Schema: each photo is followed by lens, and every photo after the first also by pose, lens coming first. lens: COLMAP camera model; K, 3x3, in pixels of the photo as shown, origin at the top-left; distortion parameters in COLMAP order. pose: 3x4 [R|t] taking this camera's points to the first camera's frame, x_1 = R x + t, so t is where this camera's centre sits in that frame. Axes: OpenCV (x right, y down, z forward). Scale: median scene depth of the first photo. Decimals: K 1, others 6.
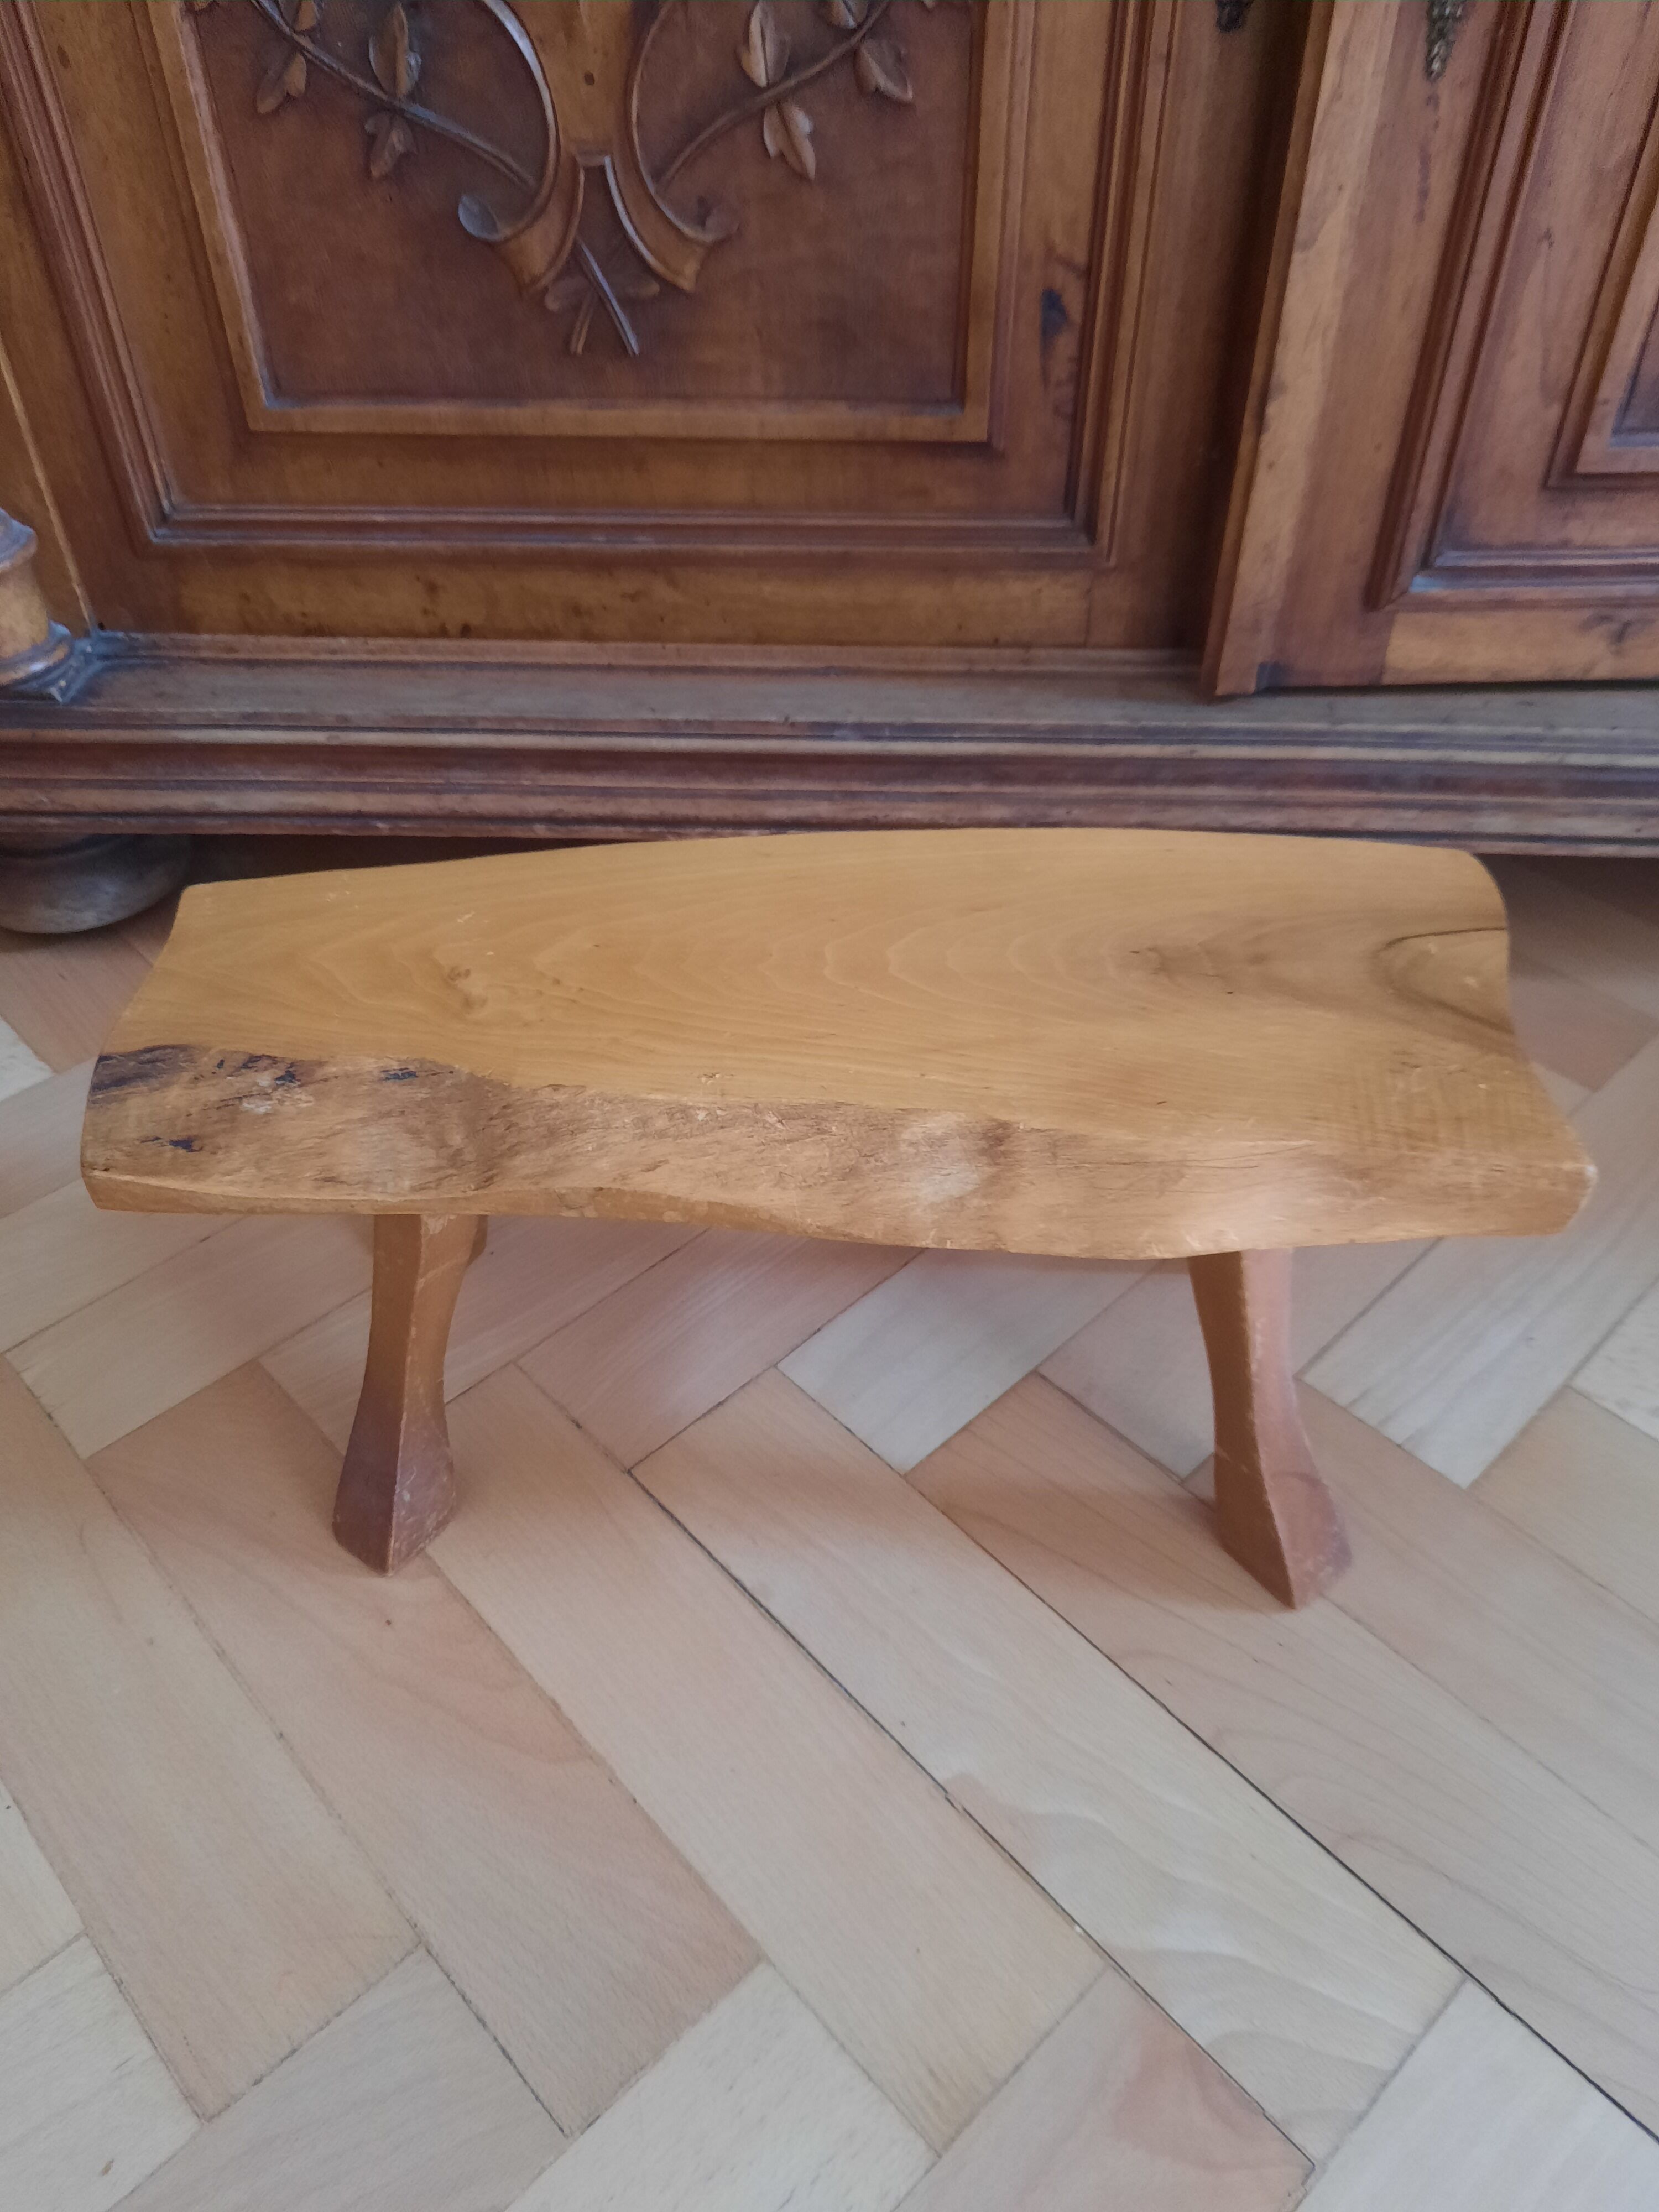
lens RADIAL K [[1649.6, 0, 824.8], [0, 1649.6, 1106.2], [0, 0, 1]] dist [0.019677, -0.037690]
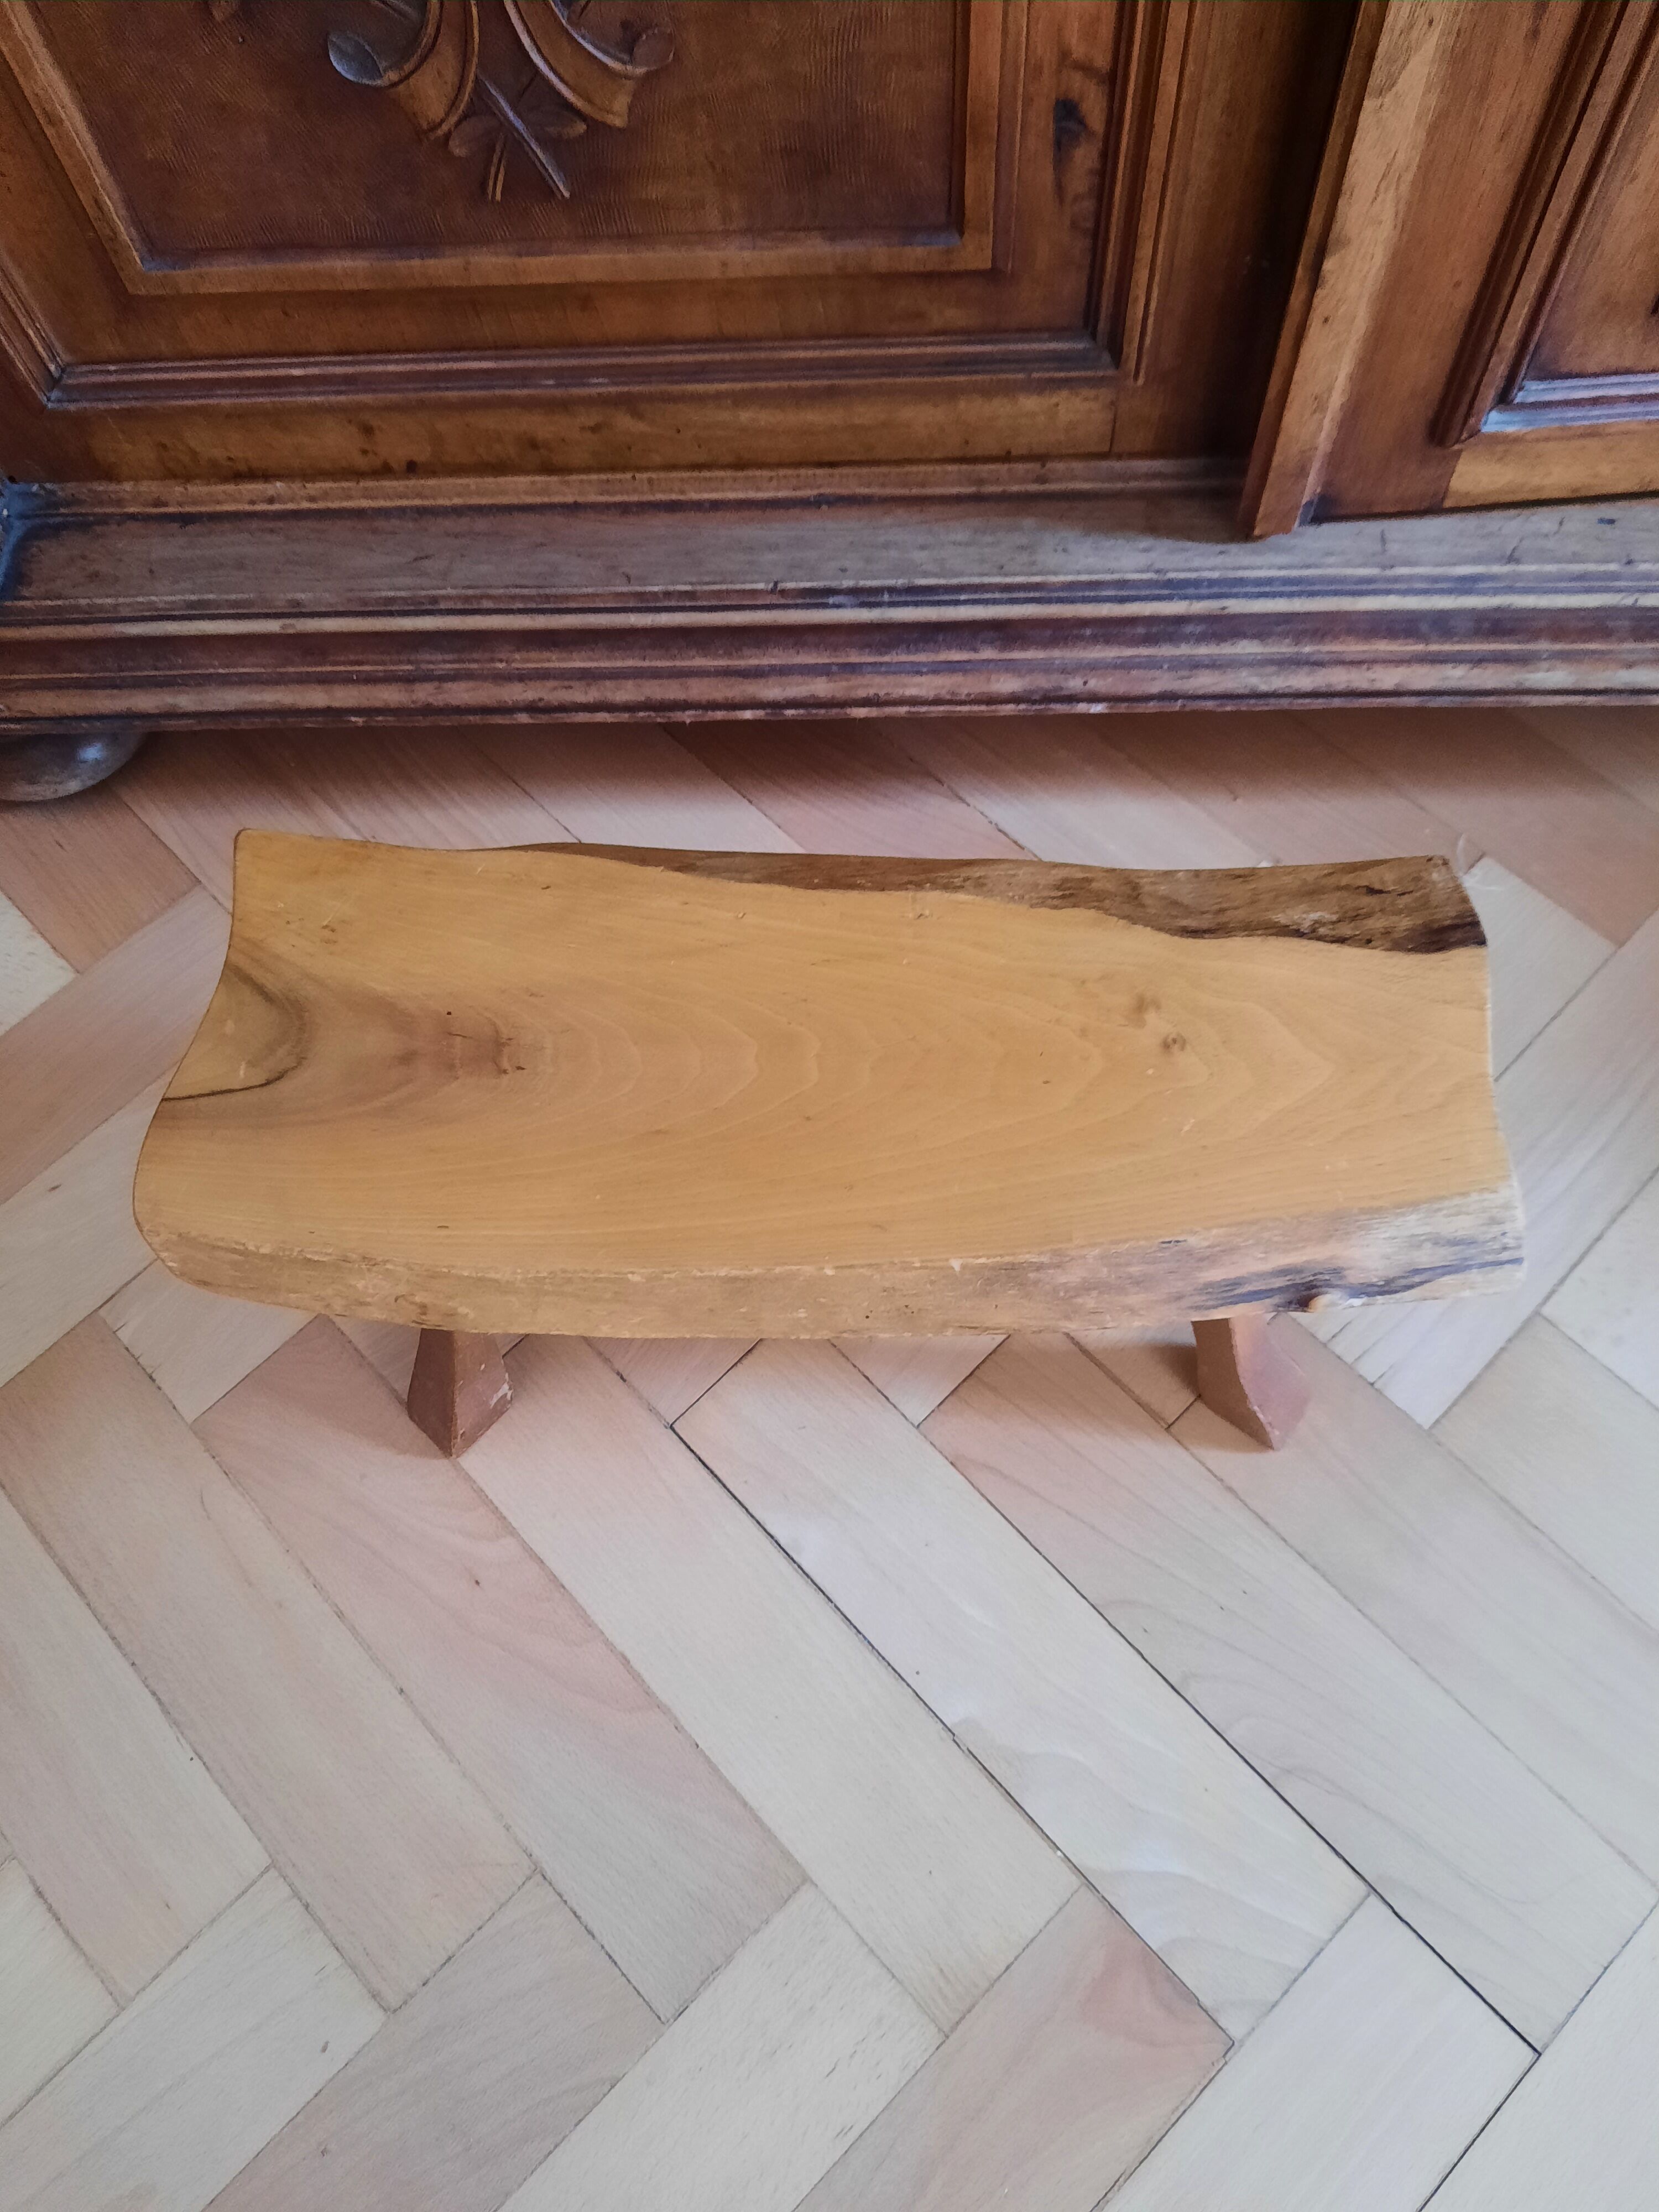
lens RADIAL K [[1649.0, 0, 819.3], [0, 1649.0, 1102.3], [0, 0, 1]] dist [0.017443, -0.028543]
pose [[0.998411, -0.036013, -0.043338, 0.035552], [0.050363, 0.915265, 0.399691, -0.395020], [0.025271, -0.401238, 0.915625, 0.062754]]
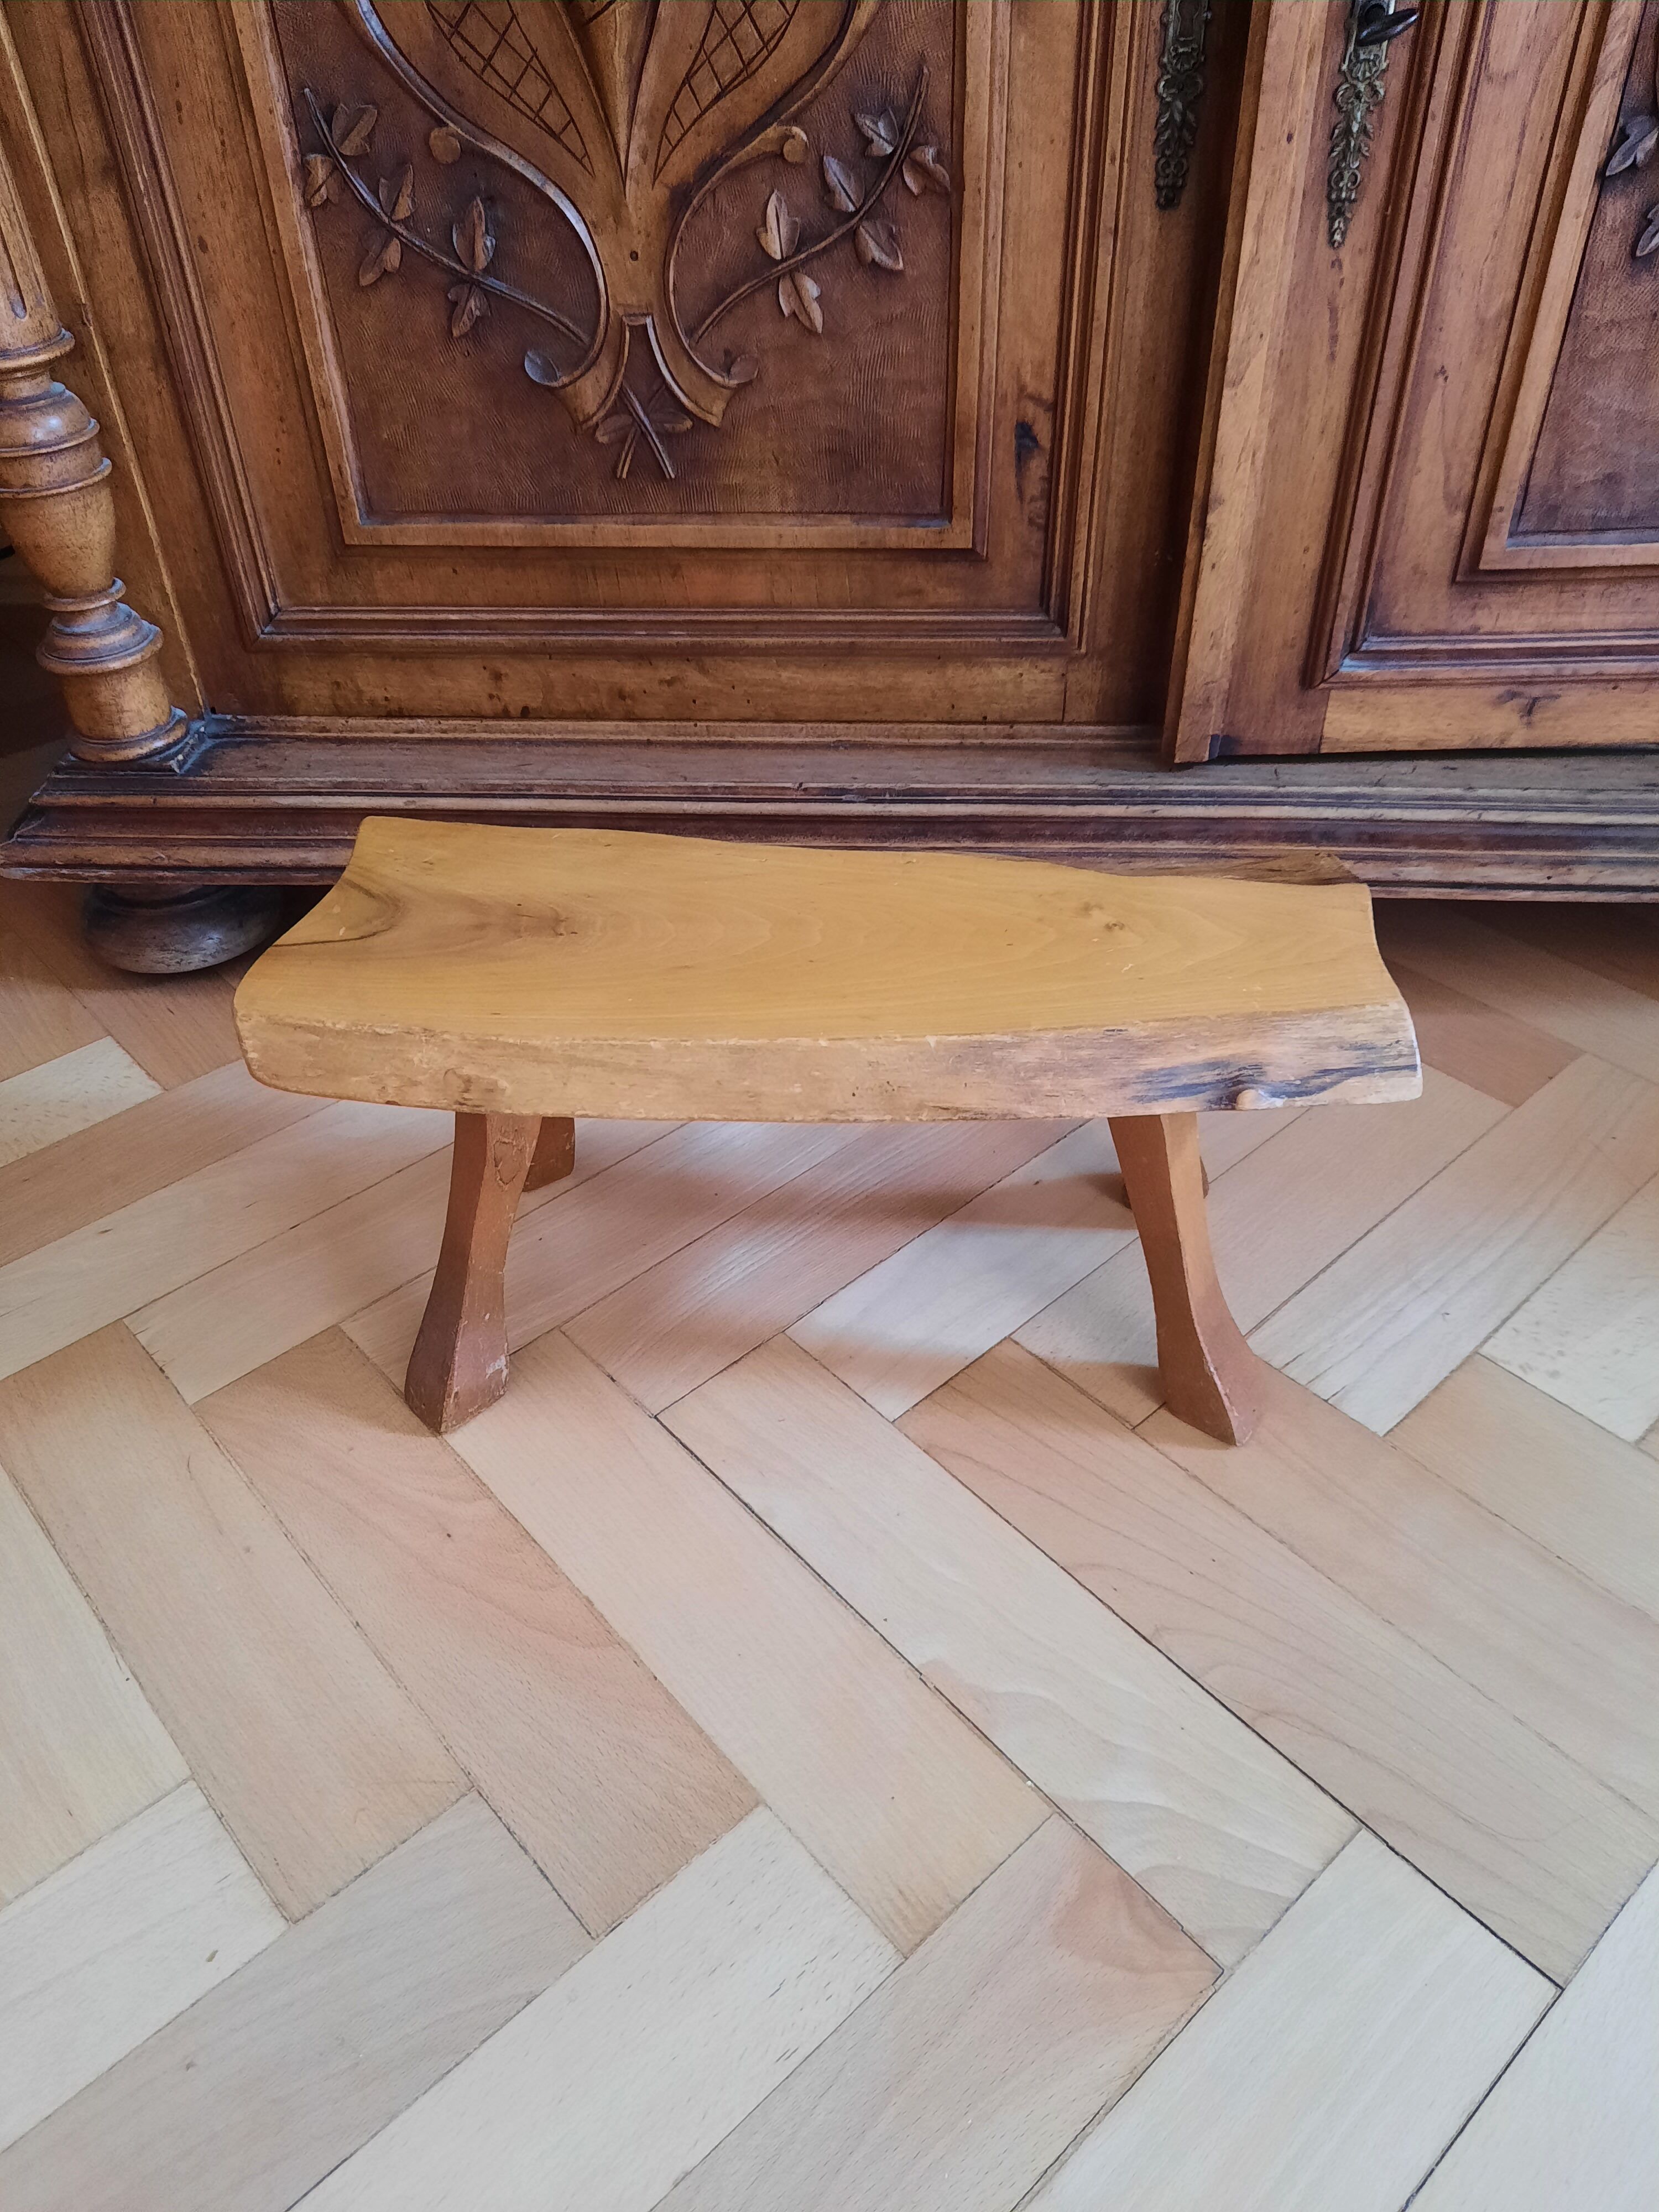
lens RADIAL K [[1632.5, 0, 820.2], [0, 1632.5, 1095.7], [0, 0, 1]] dist [0.027378, -0.039806]
pose [[0.999569, 0.001376, -0.029330, 0.028563], [-0.003205, 0.998045, -0.062410, 0.062666], [0.029186, 0.062477, 0.997620, -0.147592]]
